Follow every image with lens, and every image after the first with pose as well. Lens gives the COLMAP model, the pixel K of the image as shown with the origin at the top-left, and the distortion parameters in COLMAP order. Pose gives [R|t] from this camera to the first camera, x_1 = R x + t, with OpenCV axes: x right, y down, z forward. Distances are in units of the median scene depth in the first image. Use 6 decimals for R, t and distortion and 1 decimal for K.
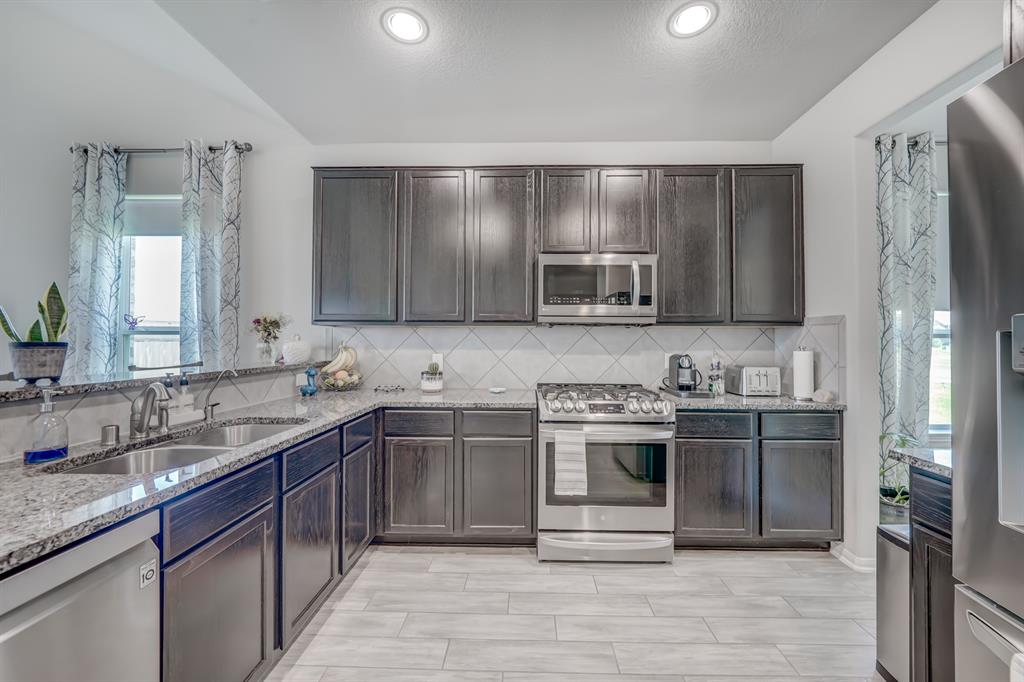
lens RADIAL K [[385.3, 0, 517.3], [0, 385.3, 338.6], [0, 0, 1]] dist [-0.010792, 0.000463]
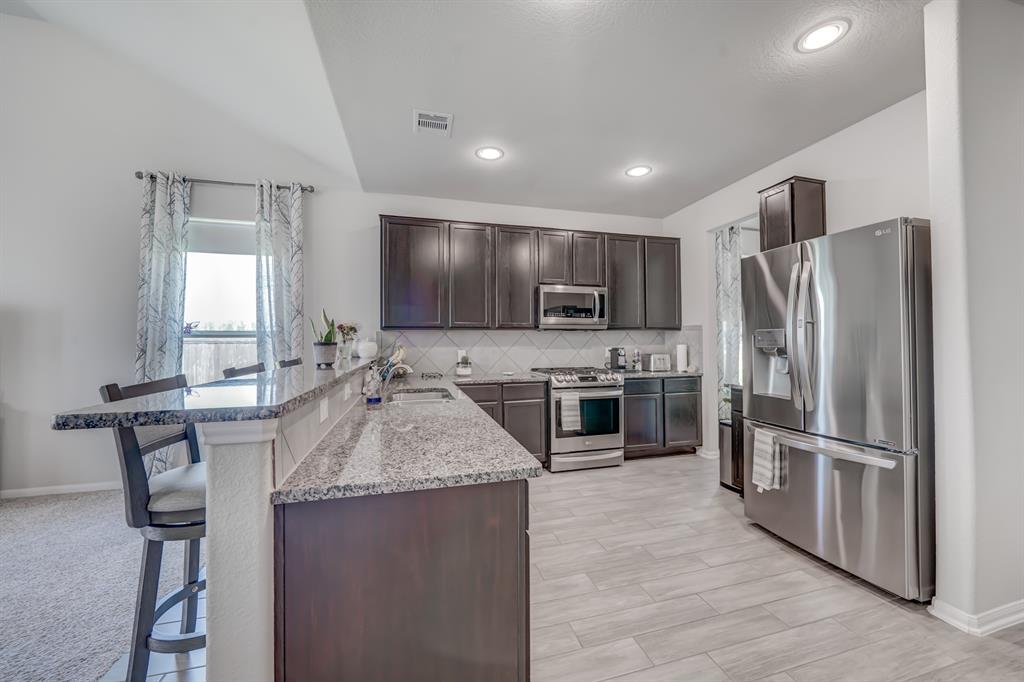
lens RADIAL K [[385.3, 0, 515.9], [0, 385.3, 340.6], [0, 0, 1]] dist [-0.010792, 0.000463]
pose [[0.957660, -0.007993, 0.287790, -0.482638], [0.007793, 0.999968, 0.001841, 0.004292], [-0.287795, 0.000480, 0.957692, -0.466444]]
